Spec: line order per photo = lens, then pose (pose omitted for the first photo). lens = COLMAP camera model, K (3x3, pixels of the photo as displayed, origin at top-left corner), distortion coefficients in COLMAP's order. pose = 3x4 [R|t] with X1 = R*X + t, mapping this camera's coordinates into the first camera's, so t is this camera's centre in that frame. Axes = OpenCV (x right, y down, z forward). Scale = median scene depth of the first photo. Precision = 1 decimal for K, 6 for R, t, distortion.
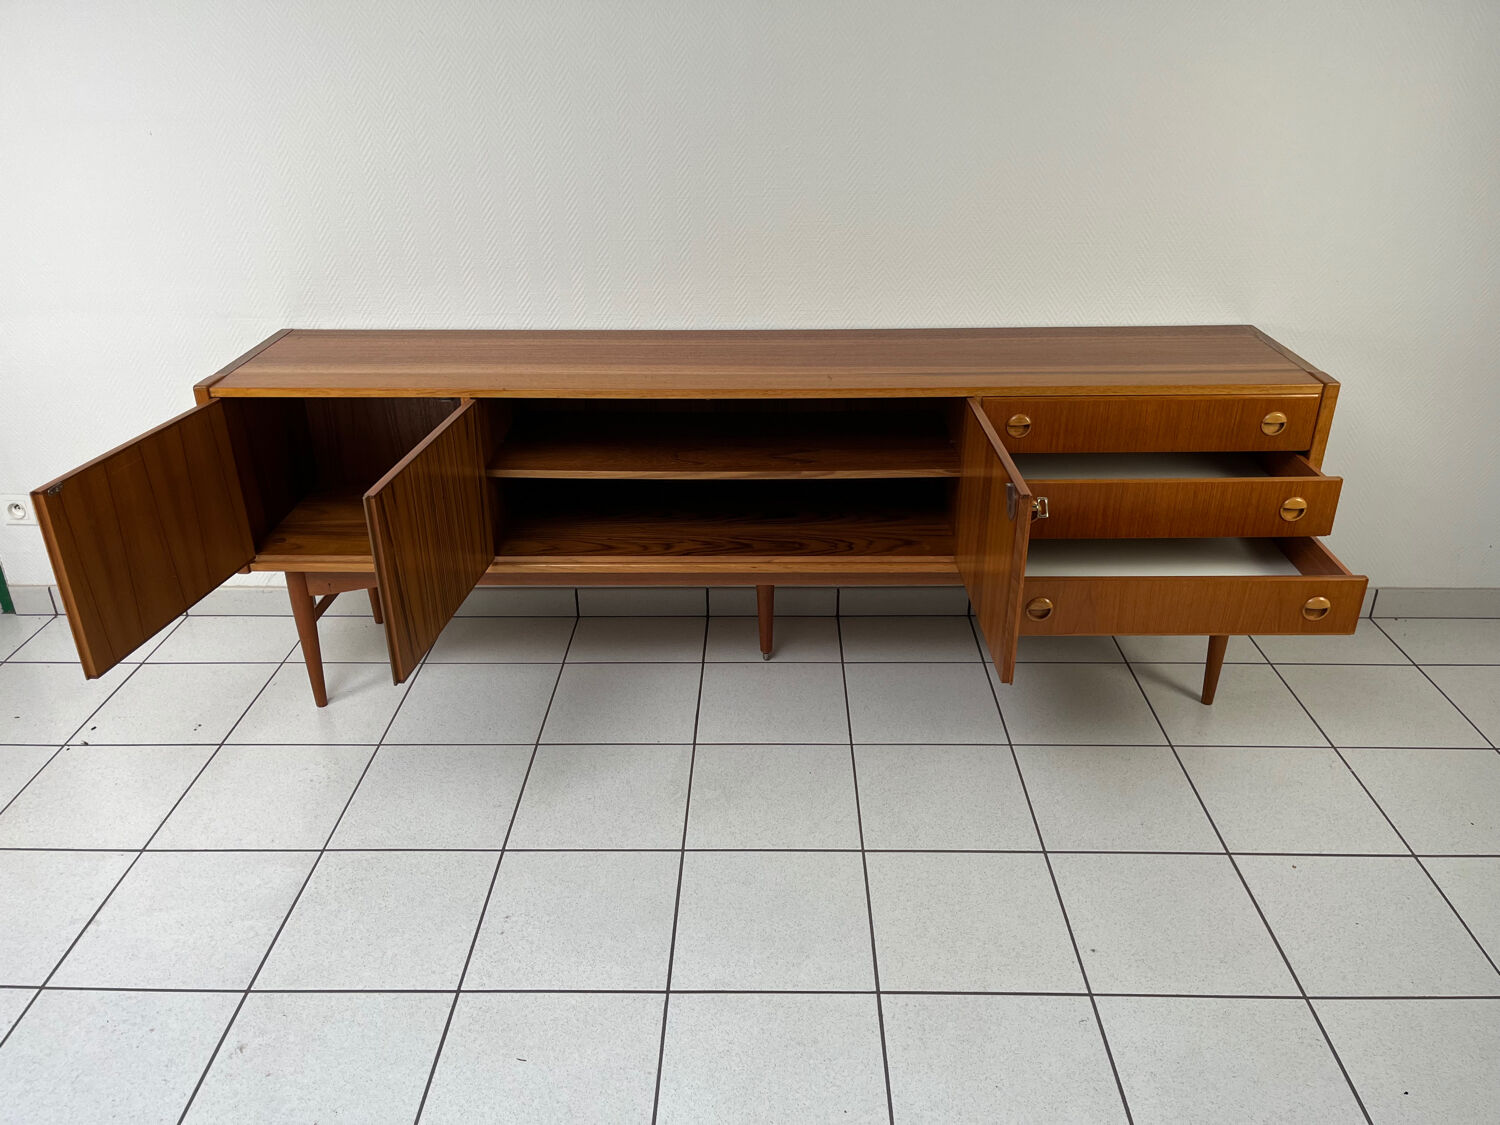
lens RADIAL K [[1138.7, 0, 755.2], [0, 1138.7, 566.3], [0, 0, 1]] dist [0.063164, -0.088114]
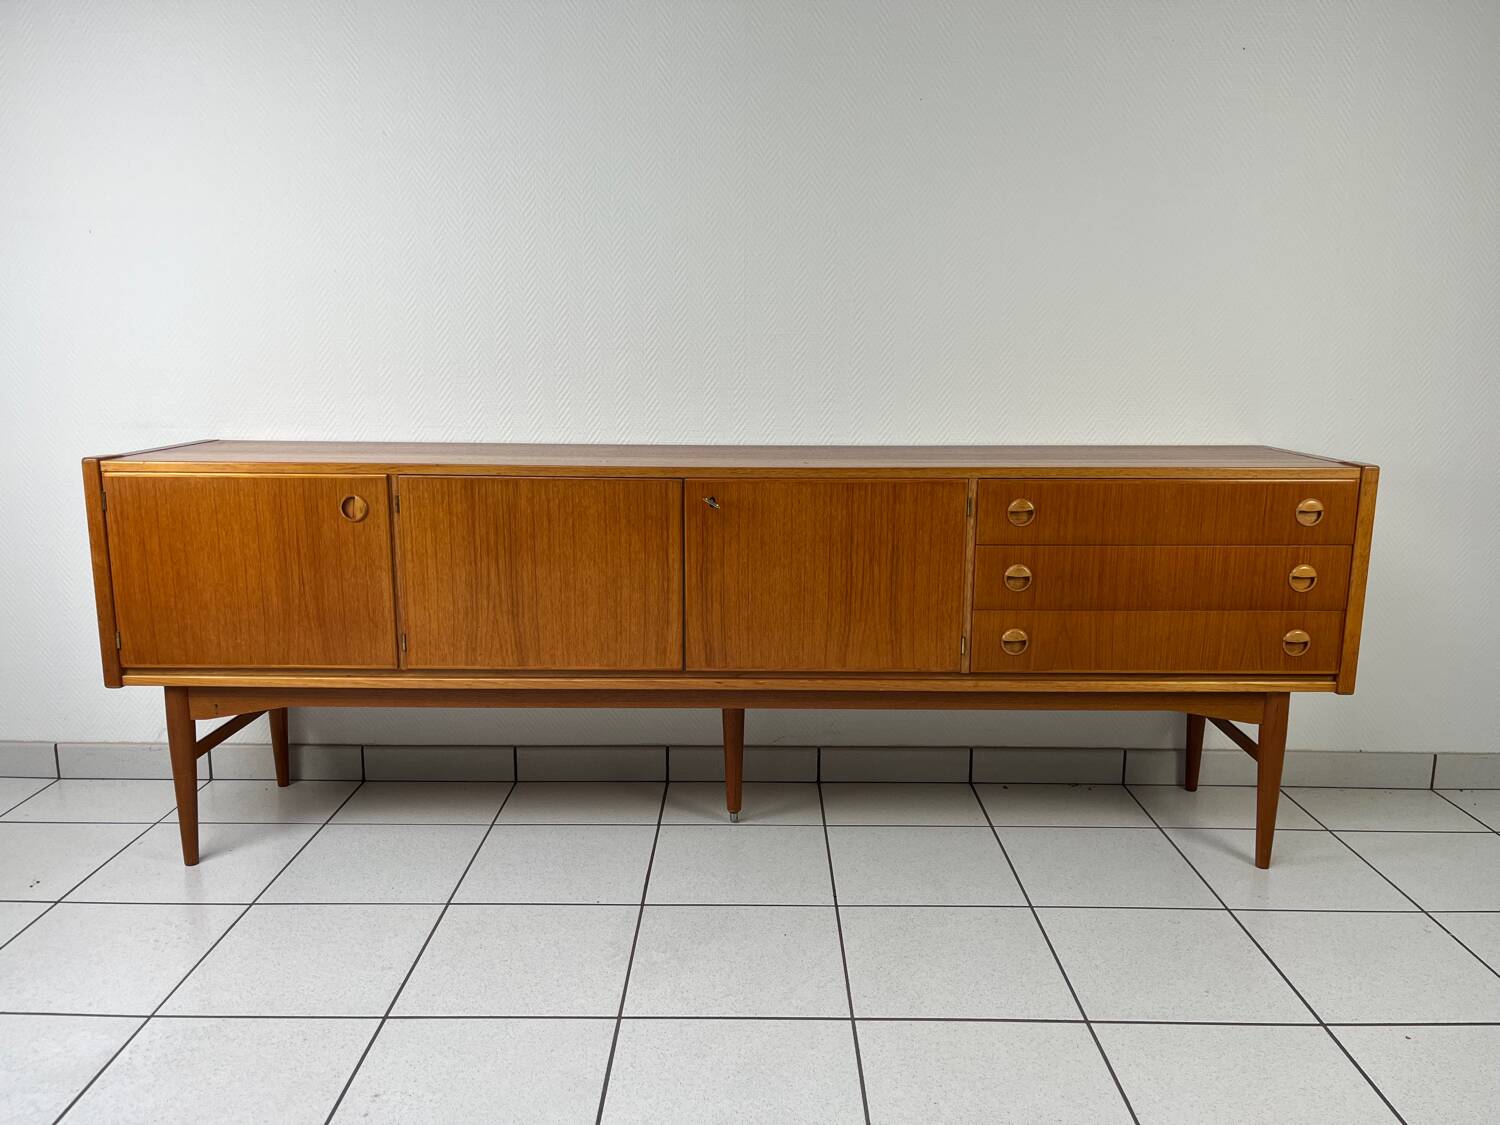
lens RADIAL K [[1138.7, 0, 751.6], [0, 1138.7, 571.3], [0, 0, 1]] dist [0.063164, -0.088114]
pose [[0.999874, 0.010319, 0.012061, 0.012916], [-0.006786, 0.964798, -0.262904, 0.154017], [-0.014350, 0.262789, 0.964747, 0.166460]]
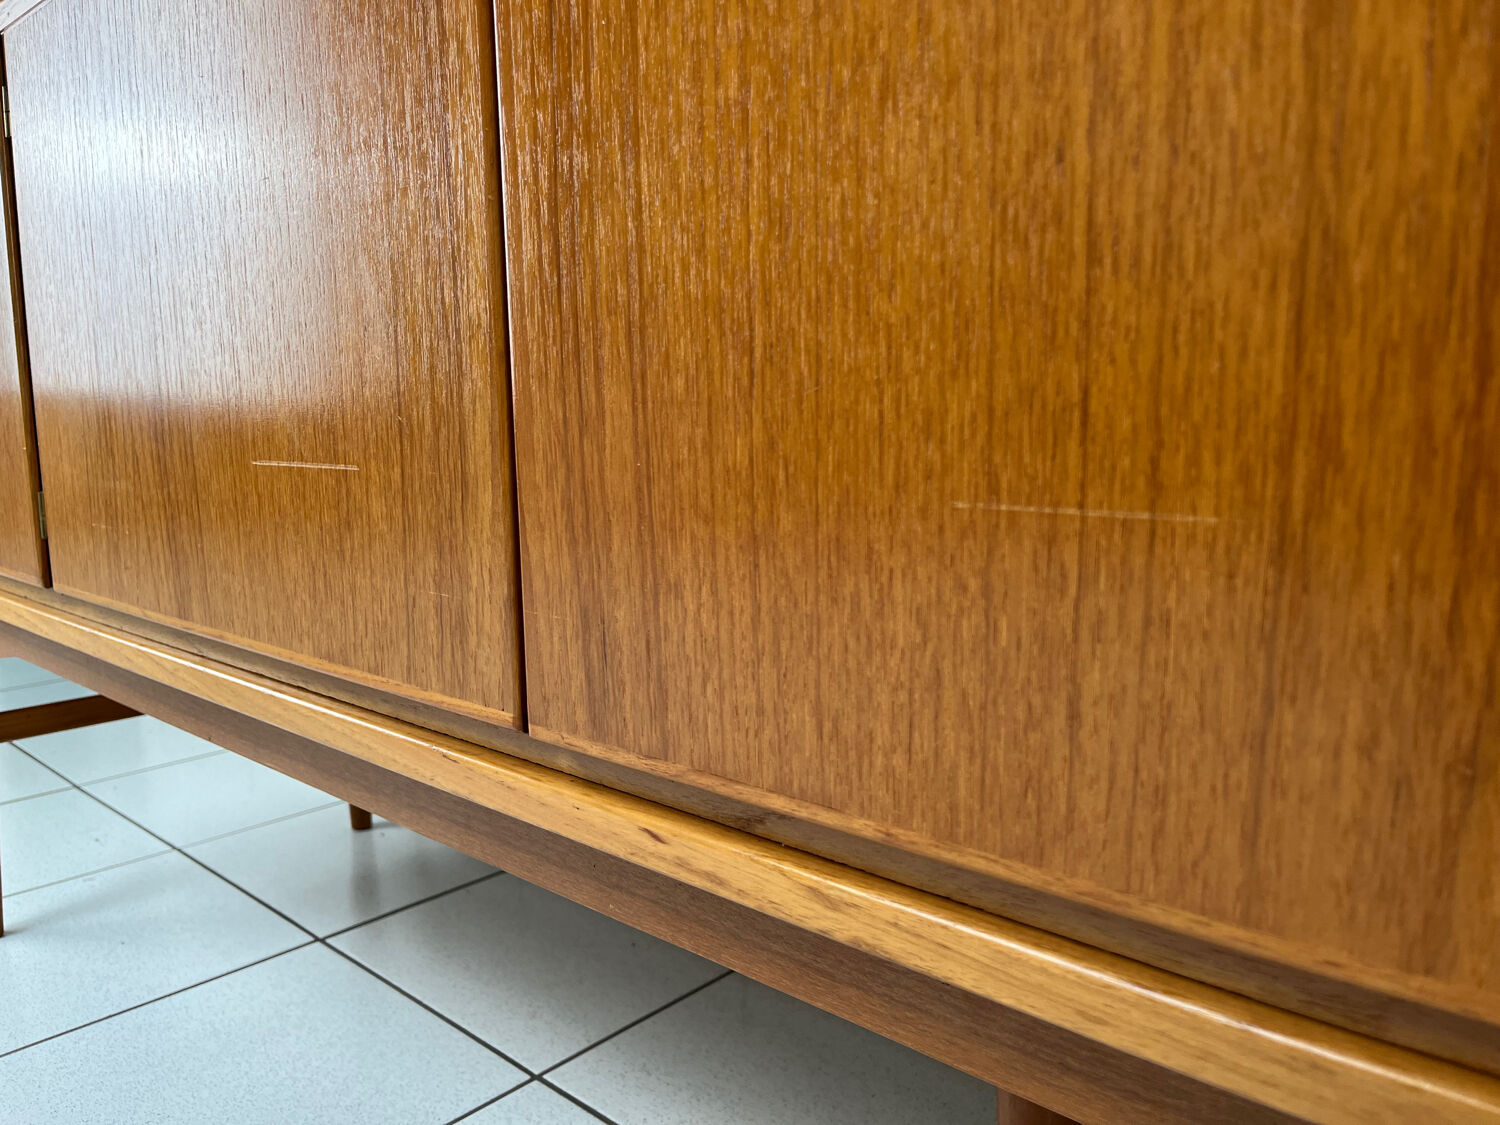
lens RADIAL K [[1138.7, 0, 775.3], [0, 1138.7, 564.3], [0, 0, 1]] dist [0.063164, -0.088114]
pose [[0.757049, 0.086832, -0.647563, 0.116227], [-0.278122, 0.939675, -0.199144, -0.008347], [0.591206, 0.330863, 0.735530, 0.944018]]
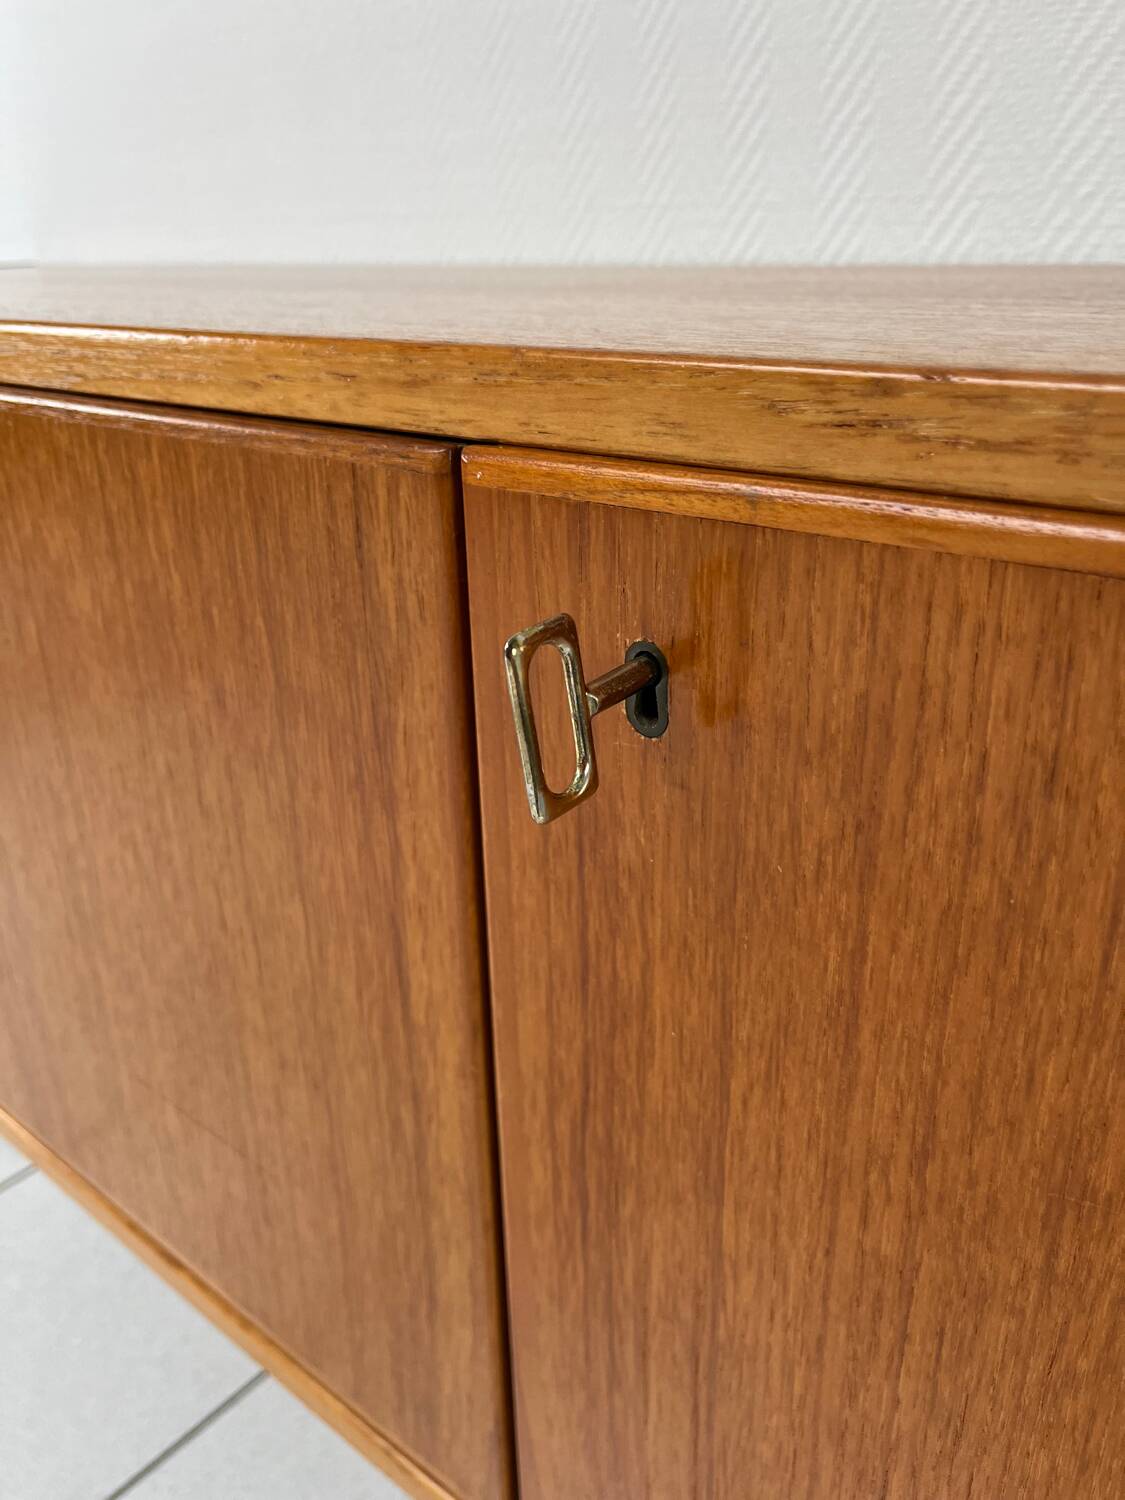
lens RADIAL K [[1138.7, 0, 577.5], [0, 1138.7, 741.7], [0, 0, 1]] dist [0.063164, -0.088114]
pose [[0.788086, 0.233750, -0.569457, 0.043793], [-0.255886, 0.965781, 0.042306, -0.127223], [0.559860, 0.112375, 0.820931, 0.921166]]
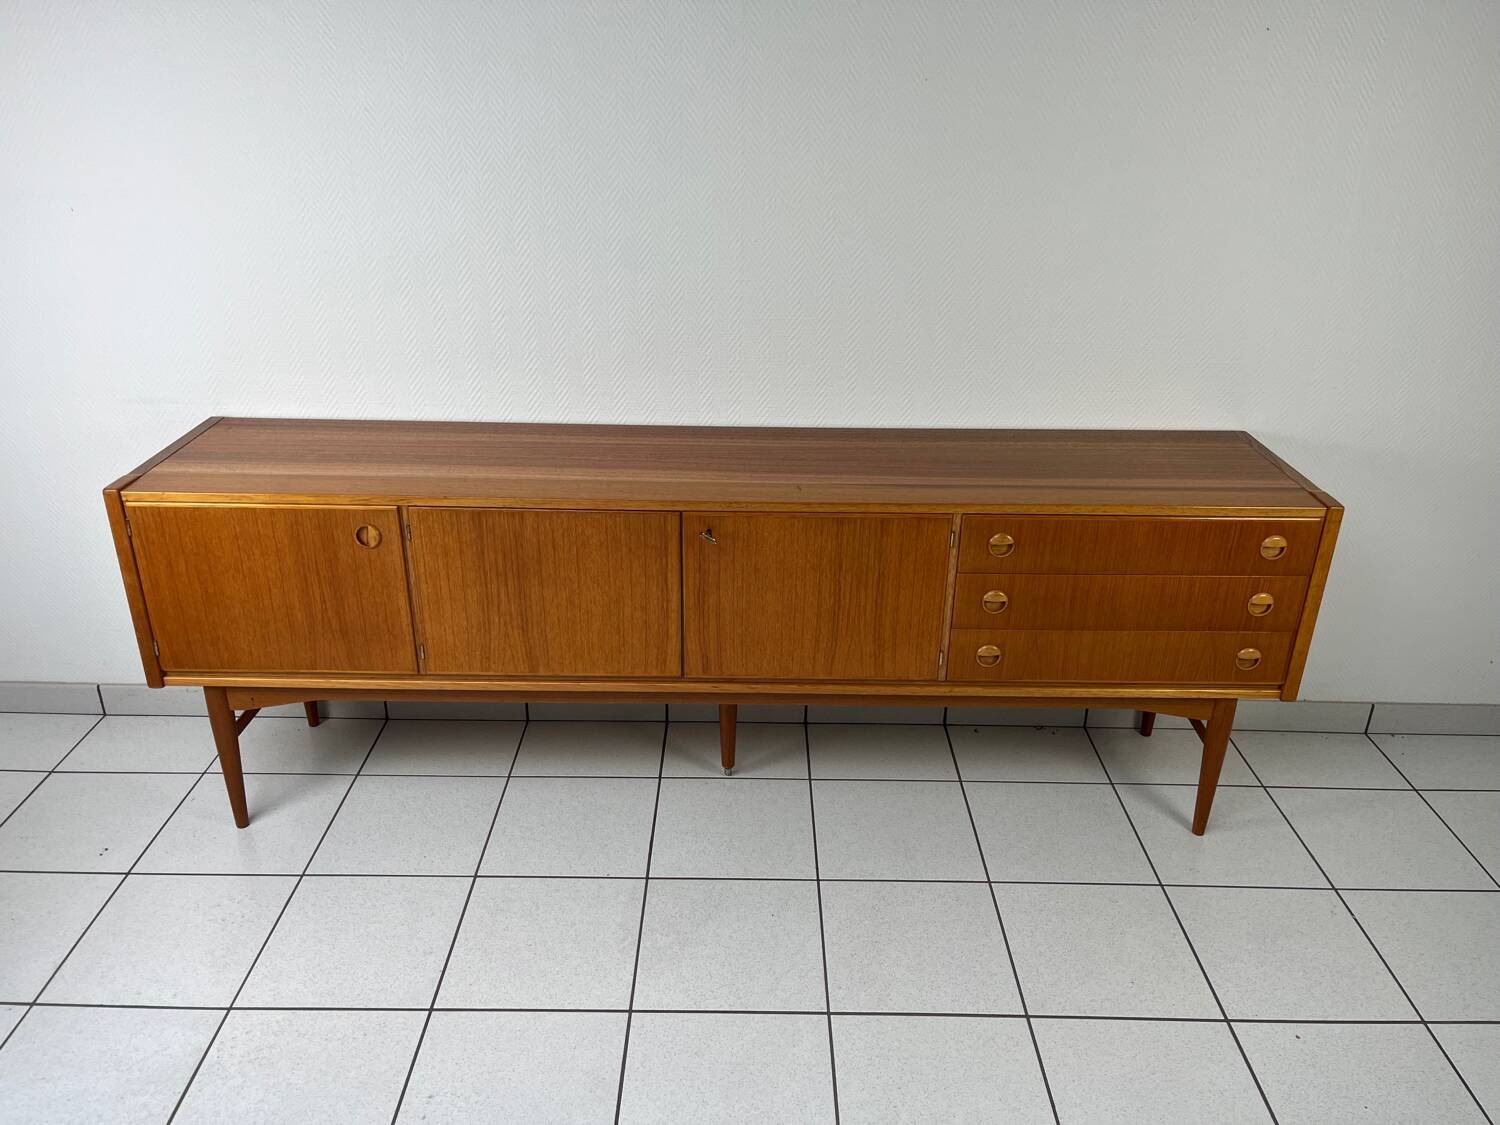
lens RADIAL K [[1138.7, 0, 750.0], [0, 1138.7, 569.5], [0, 0, 1]] dist [0.063164, -0.088114]
pose [[0.999690, 0.014386, 0.020317, 0.007717], [-0.013822, 0.999522, -0.027637, -0.074459], [-0.020705, 0.027348, 0.999412, 0.076798]]
